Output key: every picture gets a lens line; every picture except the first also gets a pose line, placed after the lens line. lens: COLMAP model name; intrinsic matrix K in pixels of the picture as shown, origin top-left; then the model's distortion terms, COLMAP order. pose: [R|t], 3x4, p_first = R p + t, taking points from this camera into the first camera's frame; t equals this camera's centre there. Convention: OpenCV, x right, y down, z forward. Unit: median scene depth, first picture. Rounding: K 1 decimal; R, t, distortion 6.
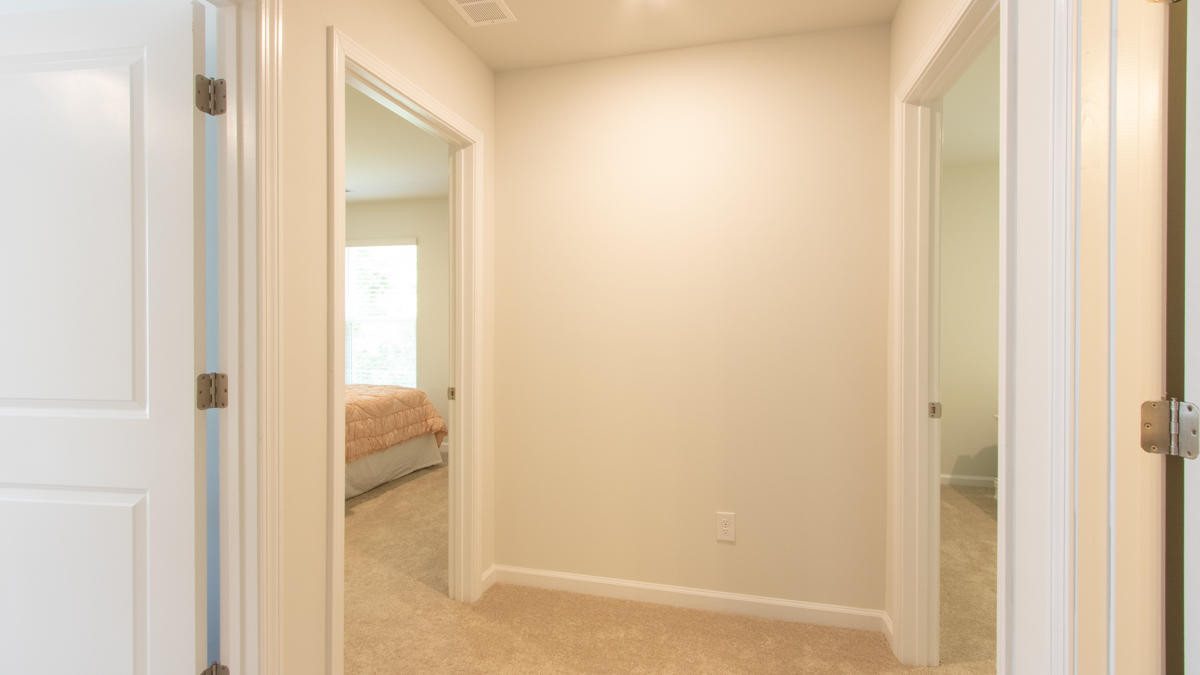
lens RADIAL K [[553.3, 0, 600.0], [0, 553.3, 317.9], [0, 0, 1]] dist [-0.000087, 0.000220]
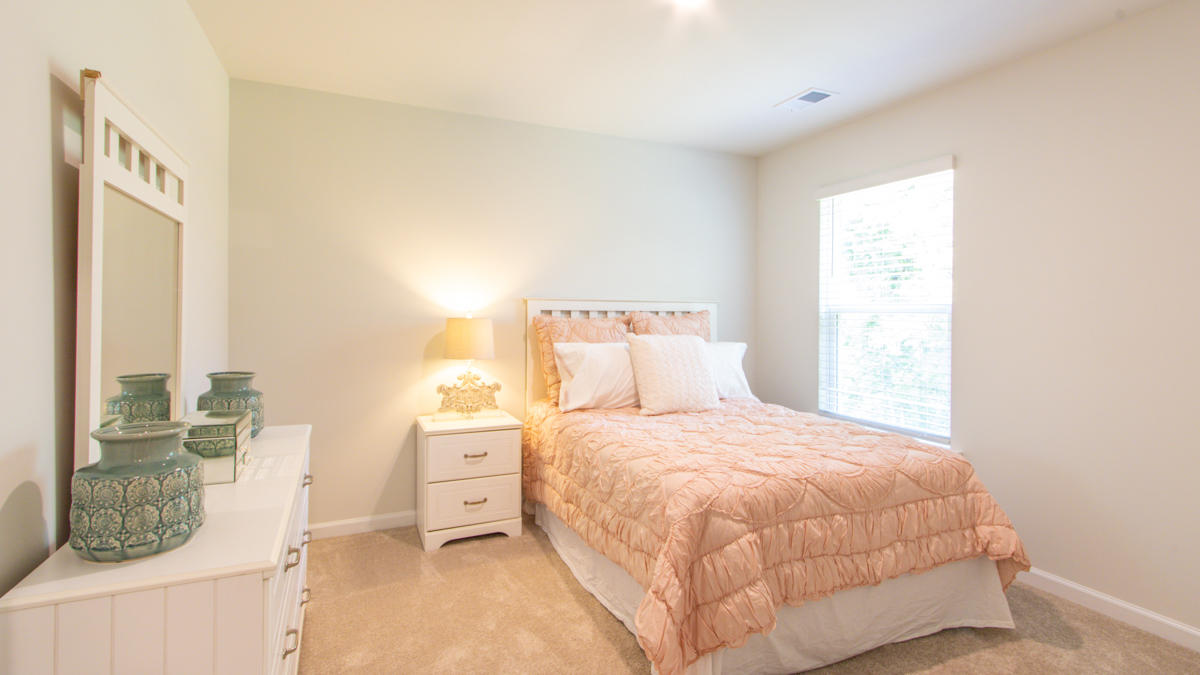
lens RADIAL K [[553.3, 0, 600.0], [0, 553.3, 317.9], [0, 0, 1]] dist [-0.000087, 0.000220]
pose [[0.632545, 0.011944, -0.774432, -0.163771], [-0.000590, 0.999888, 0.014940, 0.005684], [0.774524, -0.008993, 0.632481, 0.491444]]
